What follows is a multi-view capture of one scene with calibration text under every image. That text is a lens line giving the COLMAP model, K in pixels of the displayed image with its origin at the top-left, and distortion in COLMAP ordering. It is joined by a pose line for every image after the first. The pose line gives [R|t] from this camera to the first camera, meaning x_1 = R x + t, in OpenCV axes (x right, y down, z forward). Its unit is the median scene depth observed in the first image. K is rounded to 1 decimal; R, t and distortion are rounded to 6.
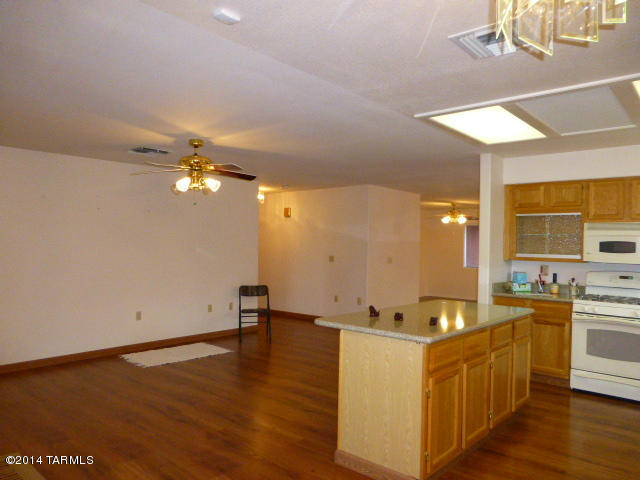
lens RADIAL K [[468.0, 0, 320.0], [0, 468.0, 240.0], [0, 0, 1]] dist [-0.051431, 0.043817]
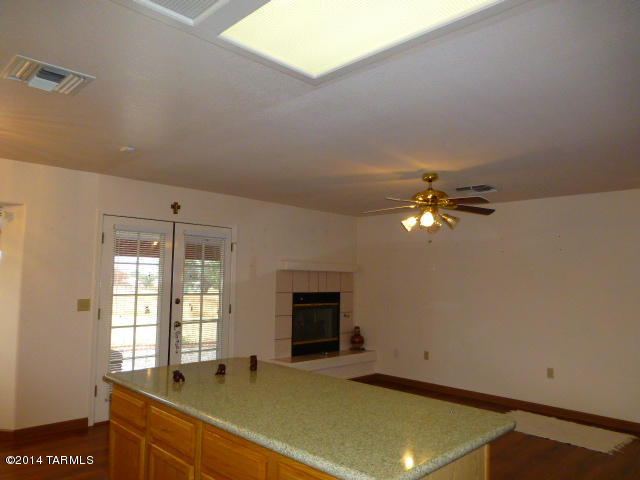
lens RADIAL K [[468.0, 0, 320.0], [0, 468.0, 240.0], [0, 0, 1]] dist [-0.051431, 0.043817]
pose [[-0.062770, -0.096384, -0.993363, 0.632532], [-0.011273, 0.995331, -0.095863, 0.009670], [0.997964, 0.005181, -0.063564, 0.797646]]
